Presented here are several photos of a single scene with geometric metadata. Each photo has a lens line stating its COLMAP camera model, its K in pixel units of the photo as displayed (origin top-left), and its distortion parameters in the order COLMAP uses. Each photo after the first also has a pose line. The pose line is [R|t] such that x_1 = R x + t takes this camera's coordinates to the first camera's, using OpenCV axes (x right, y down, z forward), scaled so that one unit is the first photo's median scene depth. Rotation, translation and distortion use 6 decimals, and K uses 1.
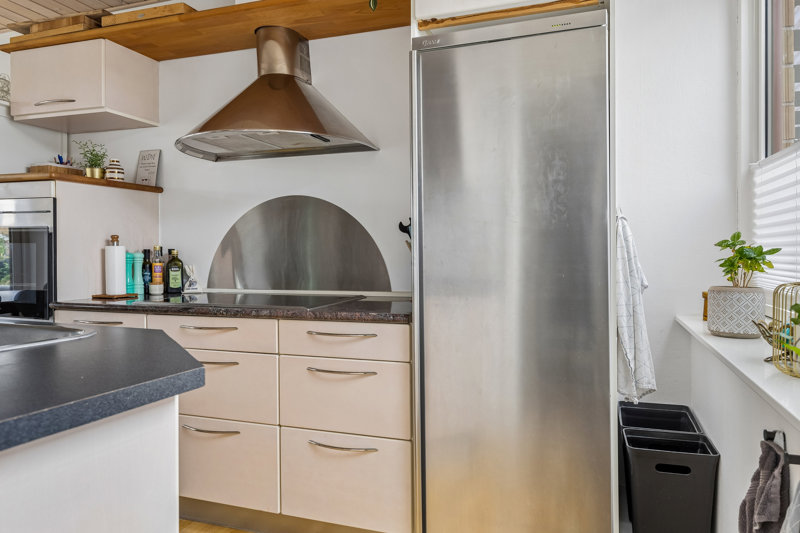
lens RADIAL K [[562.2, 0, 401.4], [0, 562.2, 263.8], [0, 0, 1]] dist [-0.003865, -0.003126]
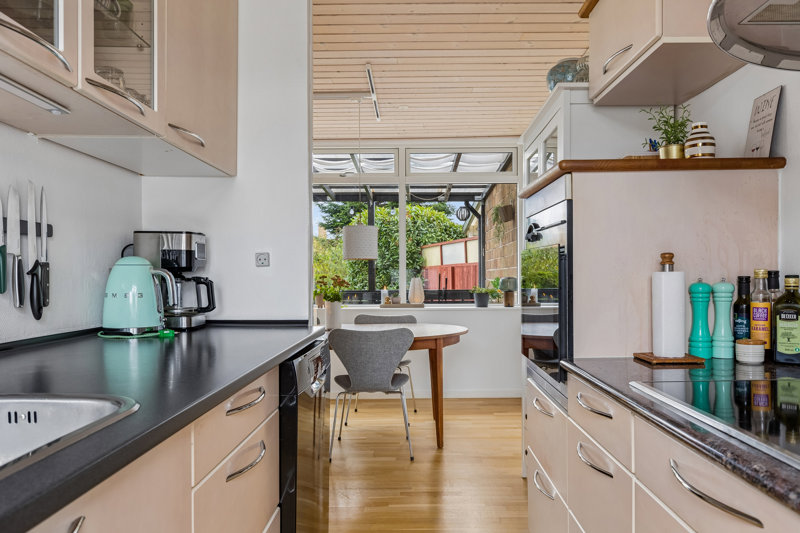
lens RADIAL K [[605.8, 0, 402.0], [0, 605.8, 267.3], [0, 0, 1]] dist [-0.006091, 0.001157]
pose [[0.330578, -0.009705, -0.943729, -0.013645], [-0.004138, 0.999923, -0.011732, -0.025763], [0.943769, 0.007783, 0.330513, 0.500191]]
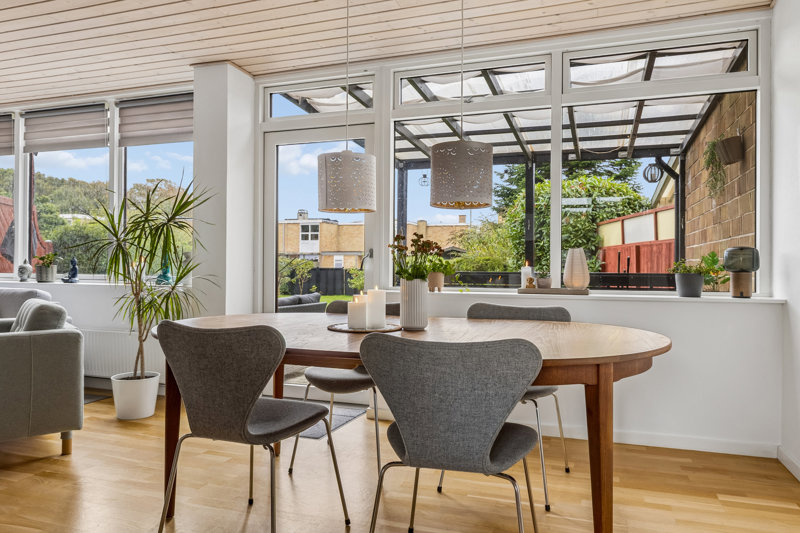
lens RADIAL K [[562.2, 0, 401.6], [0, 562.2, 263.9], [0, 0, 1]] dist [-0.003865, -0.003126]
pose [[0.023514, 0.005989, -0.999706, -0.209302], [-0.013477, 0.999893, 0.005673, -0.013890], [0.999633, 0.013340, 0.023592, 0.587211]]
